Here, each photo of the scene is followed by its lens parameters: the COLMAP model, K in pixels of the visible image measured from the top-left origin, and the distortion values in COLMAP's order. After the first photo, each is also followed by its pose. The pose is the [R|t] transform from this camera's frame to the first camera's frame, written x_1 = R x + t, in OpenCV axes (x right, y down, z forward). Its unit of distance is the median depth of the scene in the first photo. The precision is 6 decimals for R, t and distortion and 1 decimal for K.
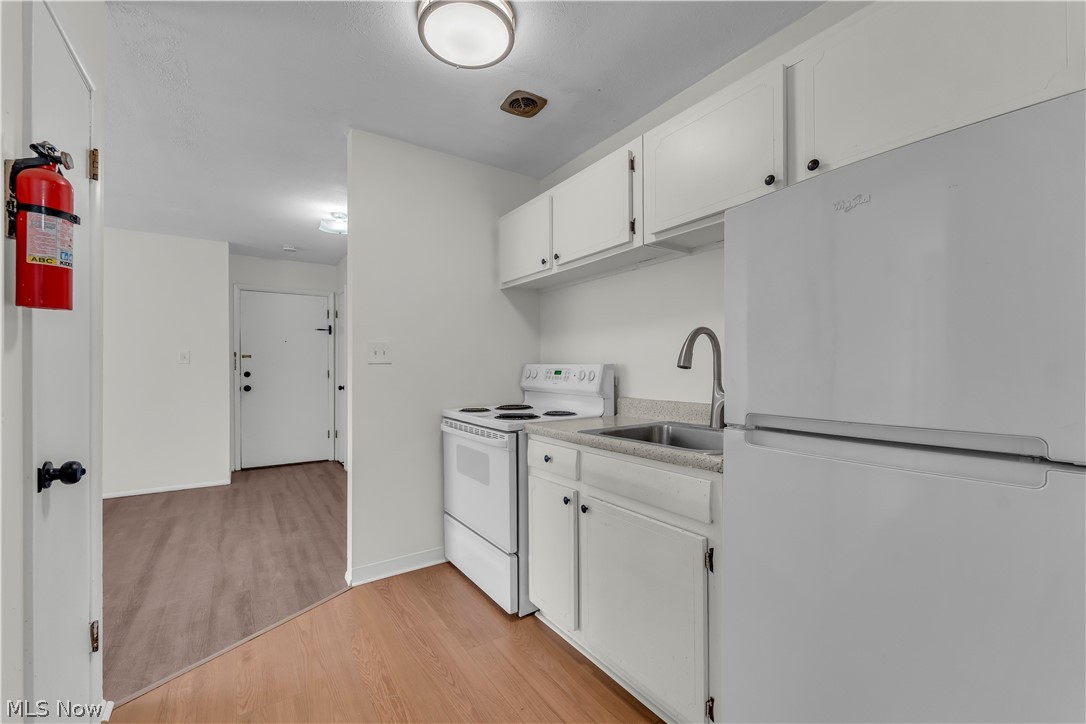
lens RADIAL K [[444.7, 0, 535.6], [0, 444.7, 367.6], [0, 0, 1]] dist [-0.000278, -0.000004]
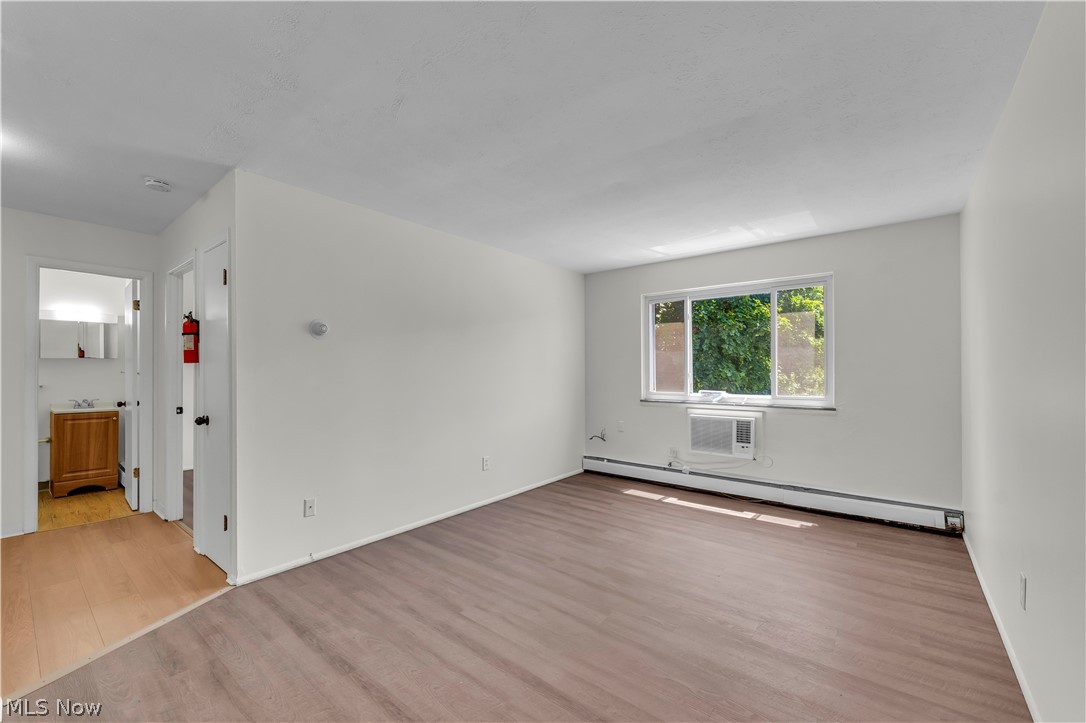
lens RADIAL K [[444.7, 0, 535.6], [0, 444.7, 367.1], [0, 0, 1]] dist [-0.000278, -0.000004]
pose [[-0.957743, -0.000155, -0.287626, -0.983942], [0.000721, 0.999995, -0.002939, -0.030900], [0.287625, -0.003022, -0.957738, 1.839431]]
